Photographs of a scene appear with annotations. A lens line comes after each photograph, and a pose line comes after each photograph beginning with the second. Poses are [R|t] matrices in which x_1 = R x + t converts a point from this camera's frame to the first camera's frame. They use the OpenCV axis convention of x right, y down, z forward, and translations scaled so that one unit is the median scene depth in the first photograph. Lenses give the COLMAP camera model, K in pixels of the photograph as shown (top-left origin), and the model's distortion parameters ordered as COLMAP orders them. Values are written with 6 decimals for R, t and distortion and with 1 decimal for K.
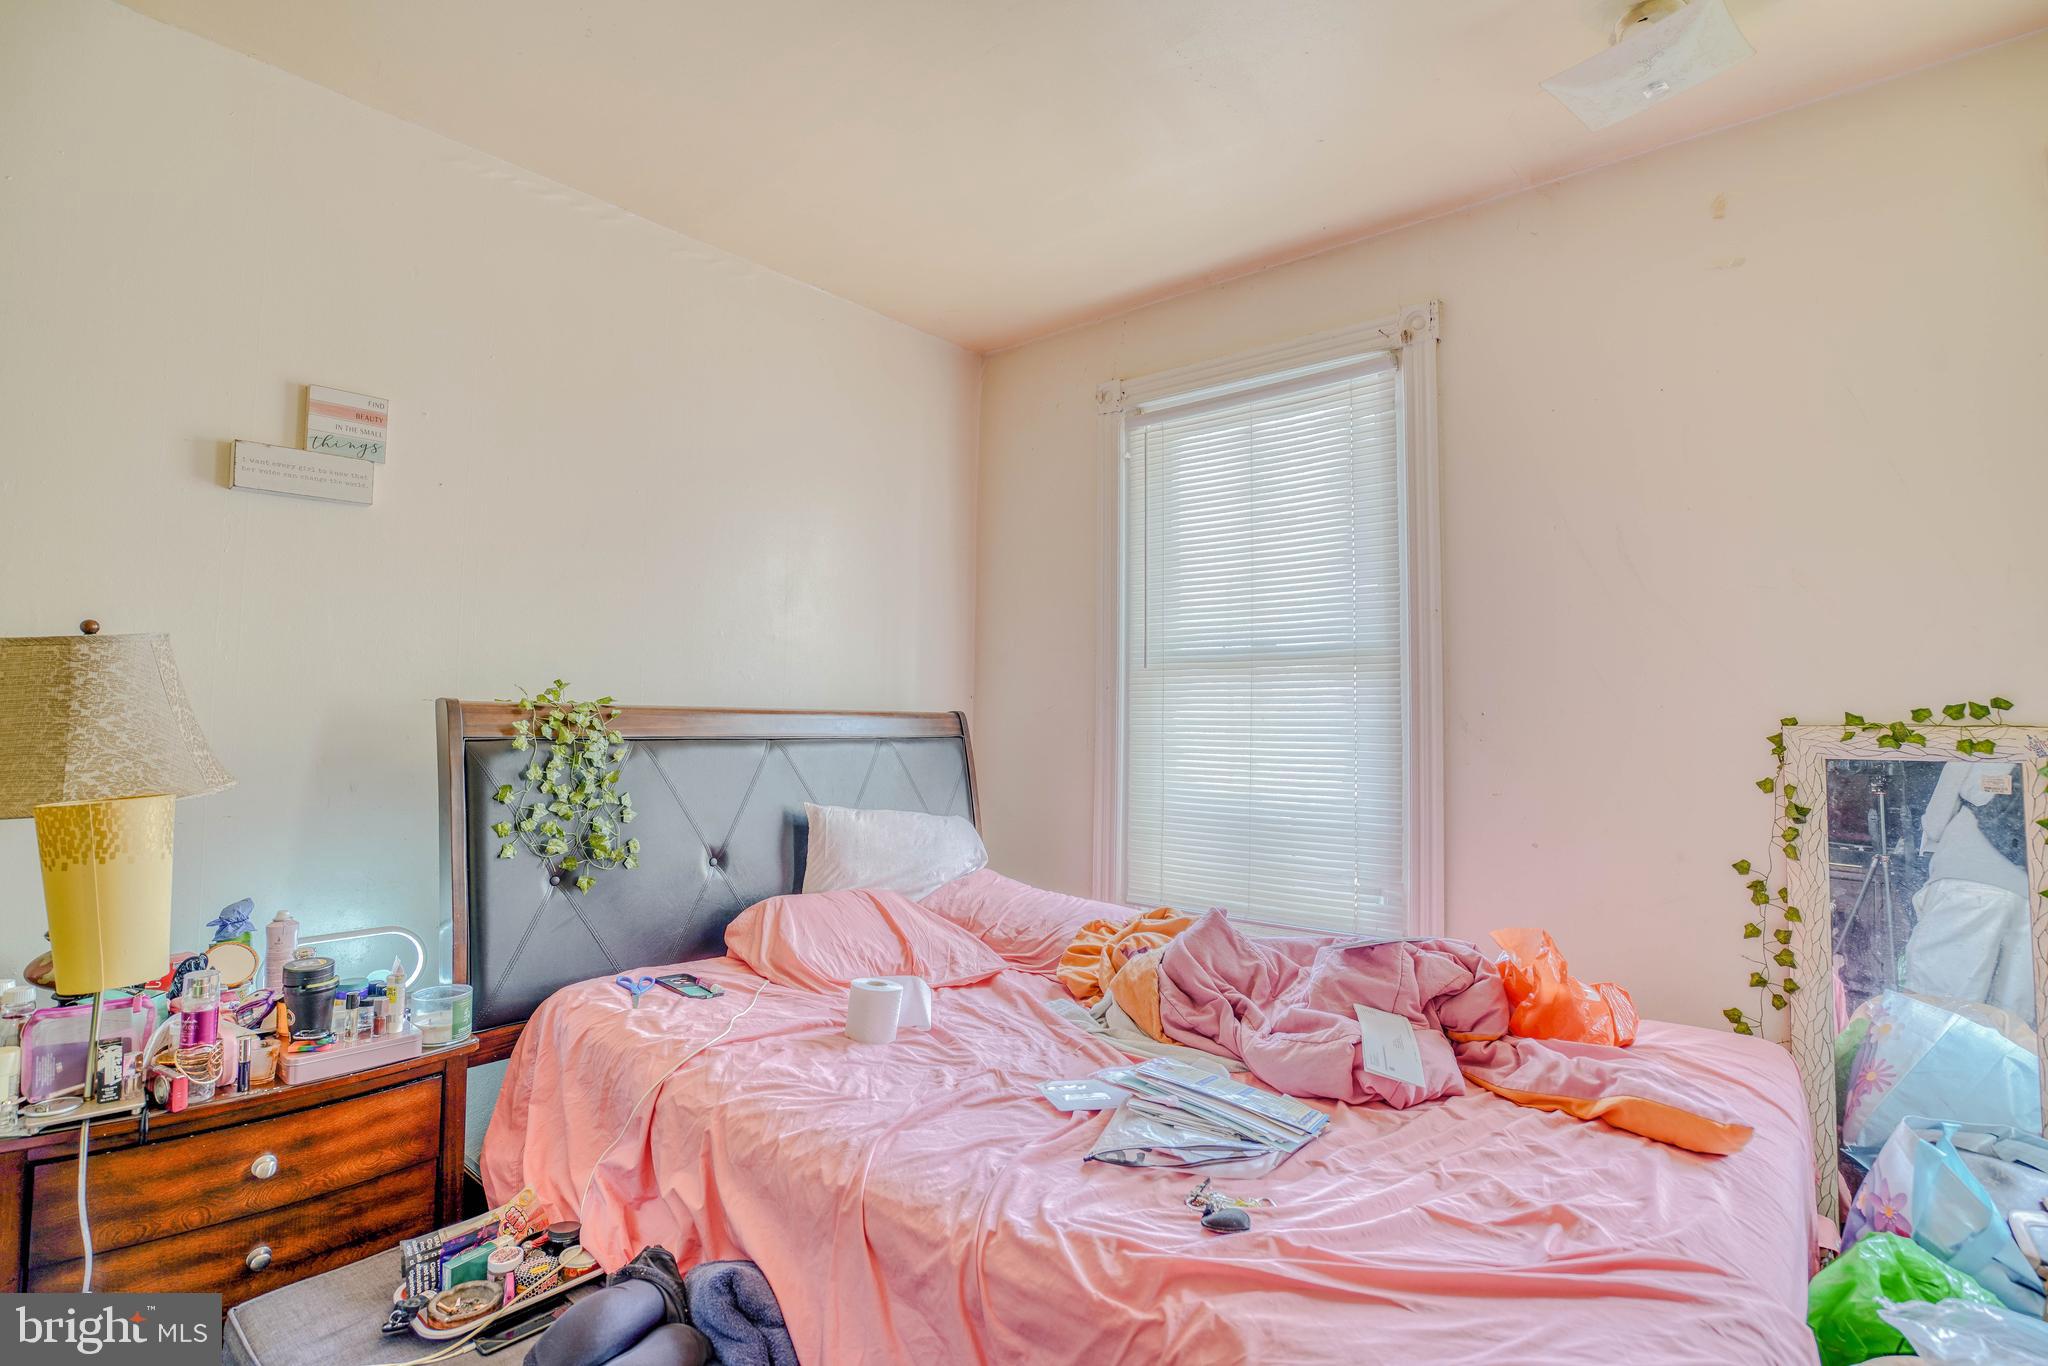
lens RADIAL K [[986.5, 0, 1023.9], [0, 986.5, 650.0], [0, 0, 1]] dist [-0.044516, 0.000522]
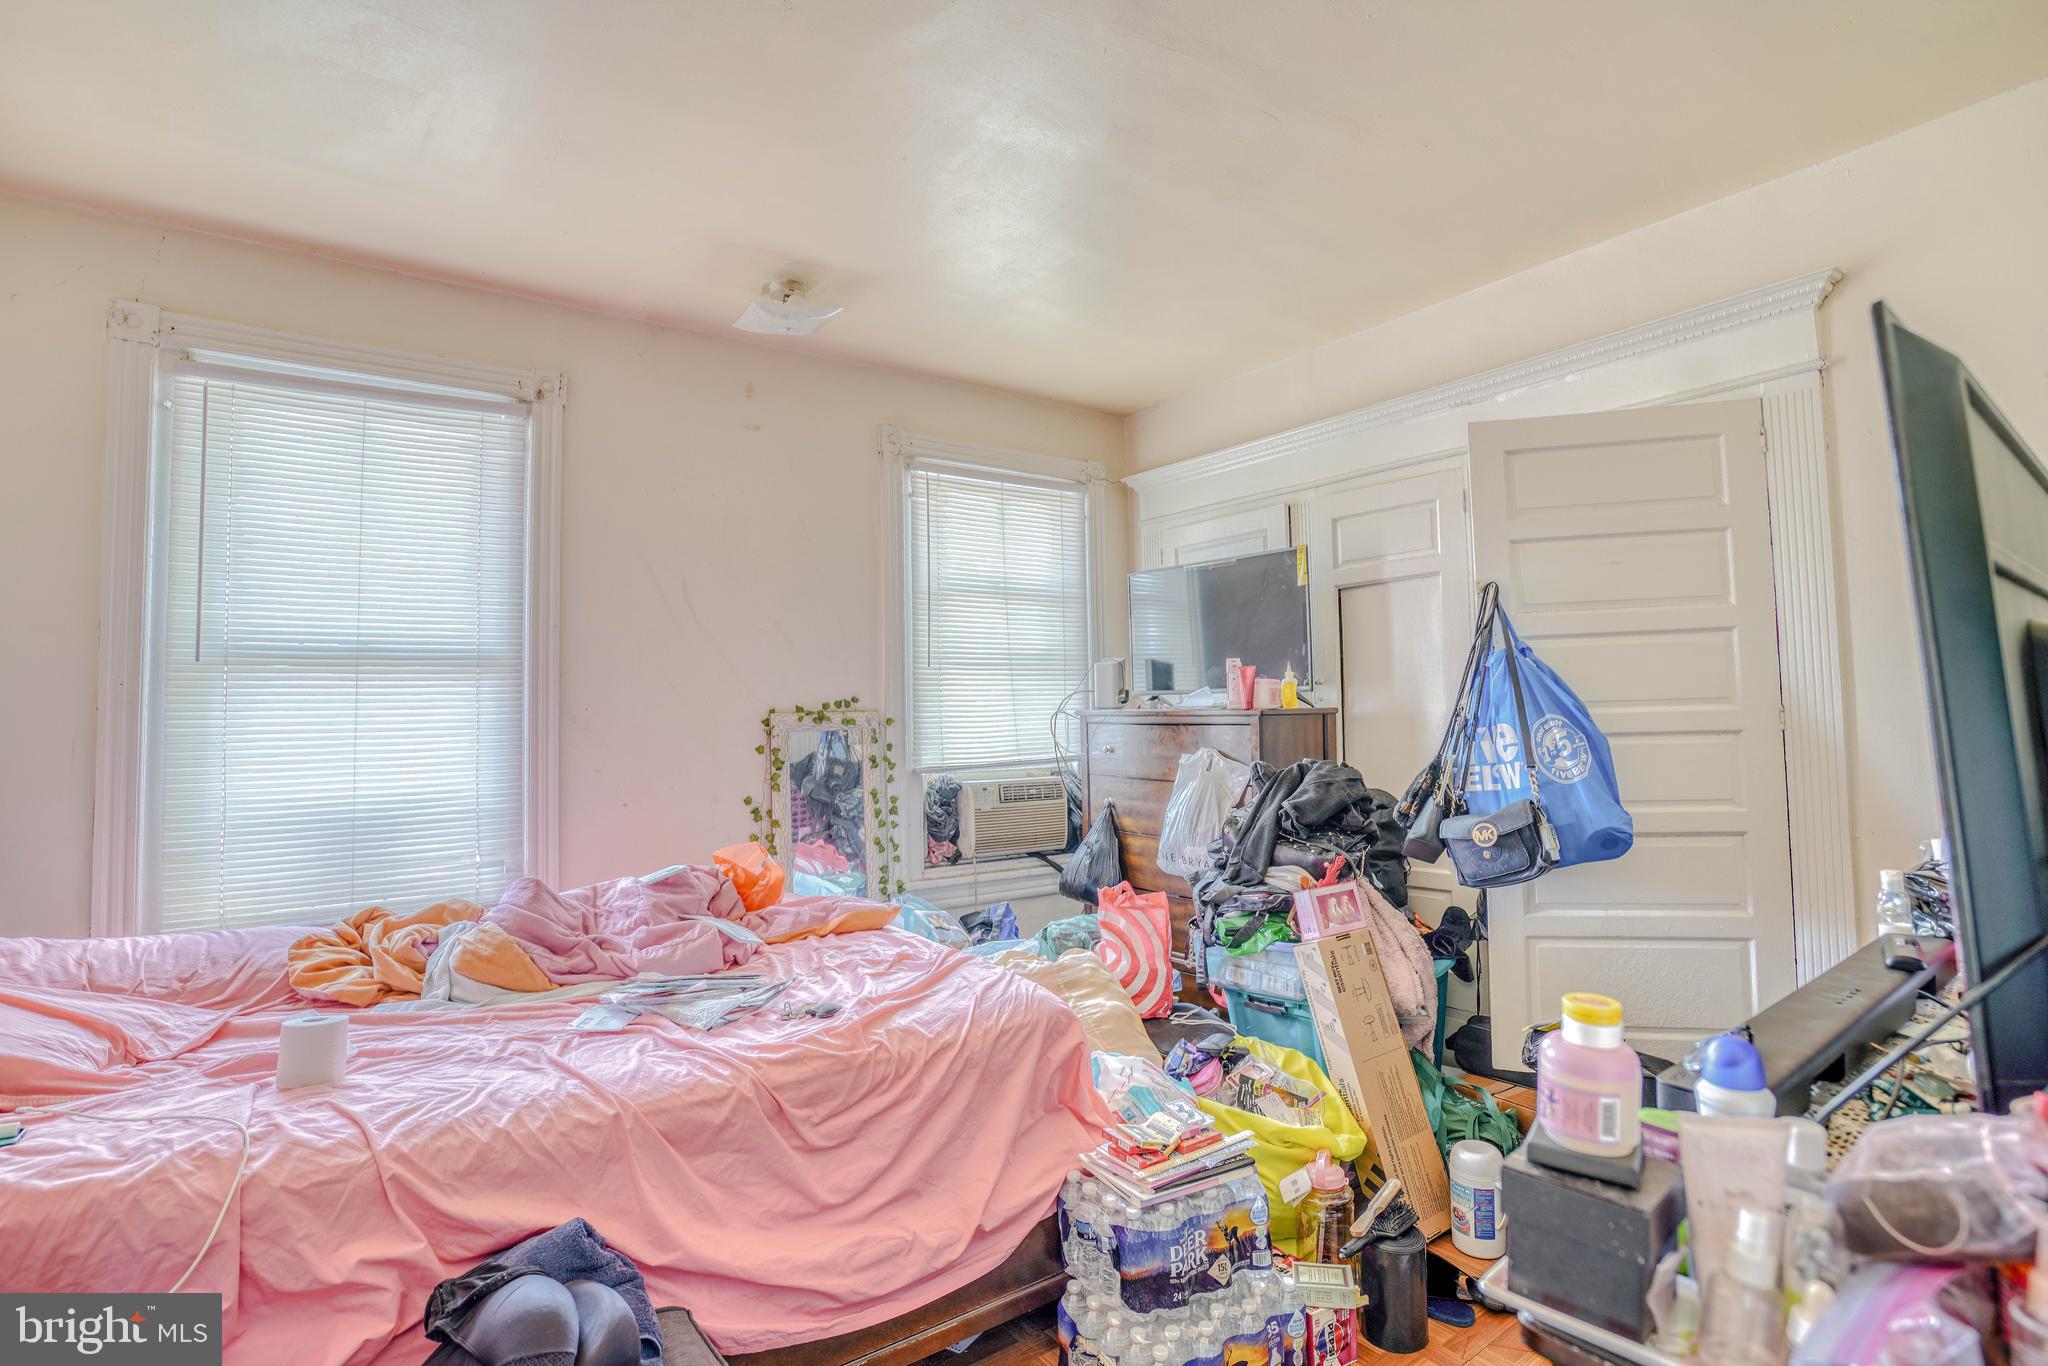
lens RADIAL K [[970.0, 0, 1016.5], [0, 970.0, 665.0], [0, 0, 1]] dist [-0.046632, 0.020706]
pose [[0.253358, 0.027085, 0.966993, -0.590238], [-0.045843, 0.998821, -0.015965, 0.001504], [-0.966286, -0.040285, 0.254301, 0.124984]]
